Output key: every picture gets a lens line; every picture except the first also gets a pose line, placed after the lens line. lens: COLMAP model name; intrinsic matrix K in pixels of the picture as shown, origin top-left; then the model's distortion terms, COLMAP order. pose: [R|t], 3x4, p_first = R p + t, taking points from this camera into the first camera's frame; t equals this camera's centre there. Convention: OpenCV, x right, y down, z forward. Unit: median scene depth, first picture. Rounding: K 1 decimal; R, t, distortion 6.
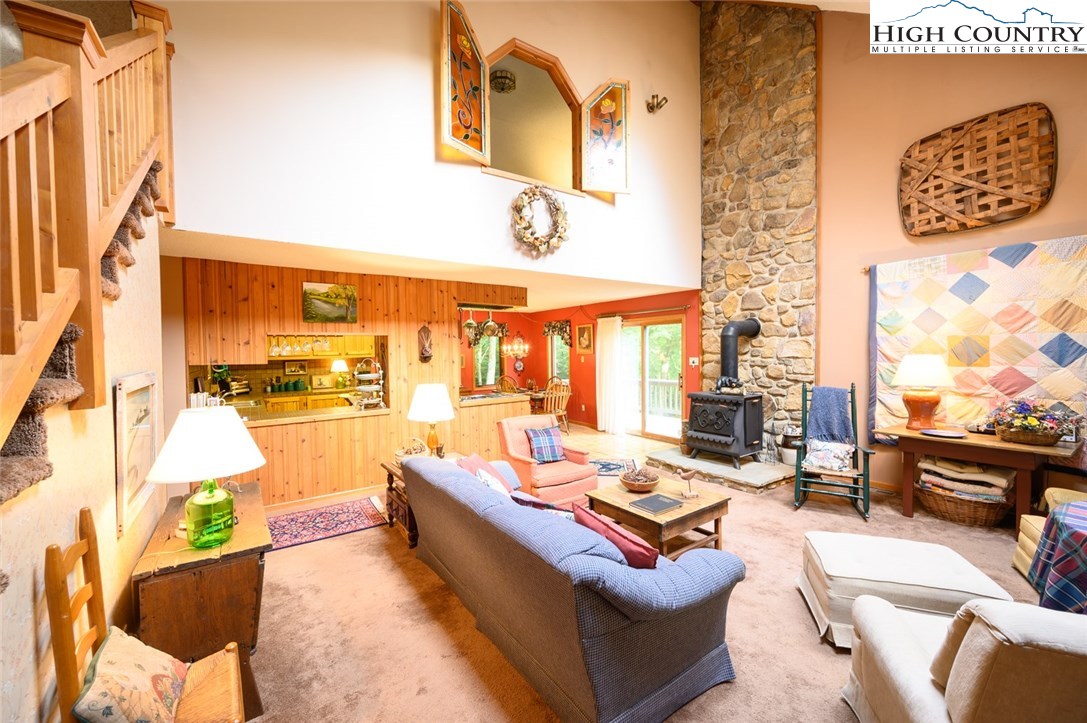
lens RADIAL K [[424.5, 0, 541.3], [0, 424.5, 360.6], [0, 0, 1]] dist [-0.000162, -0.000011]
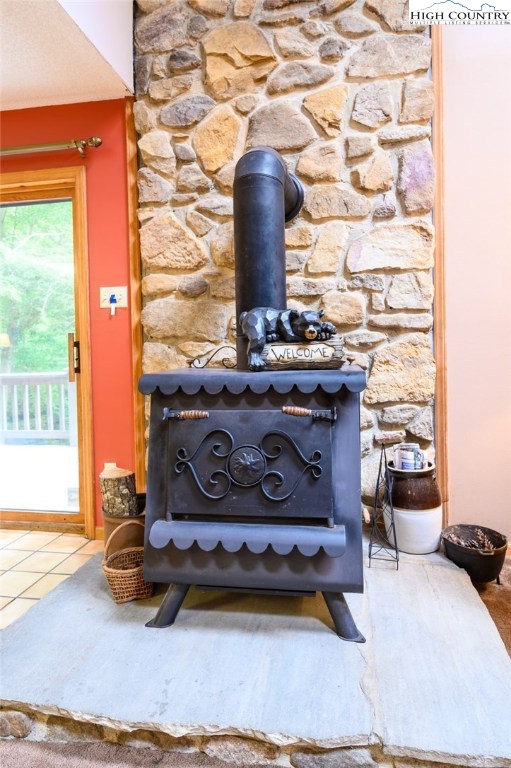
lens RADIAL K [[400.8, 0, 225.3], [0, 400.8, 359.0], [0, 0, 1]] dist [0.010954, -0.000218]
pose [[0.691935, -0.004296, 0.721947, 0.206734], [0.027718, 0.999403, -0.020618, 0.075264], [-0.721428, 0.034277, 0.691641, 0.810369]]
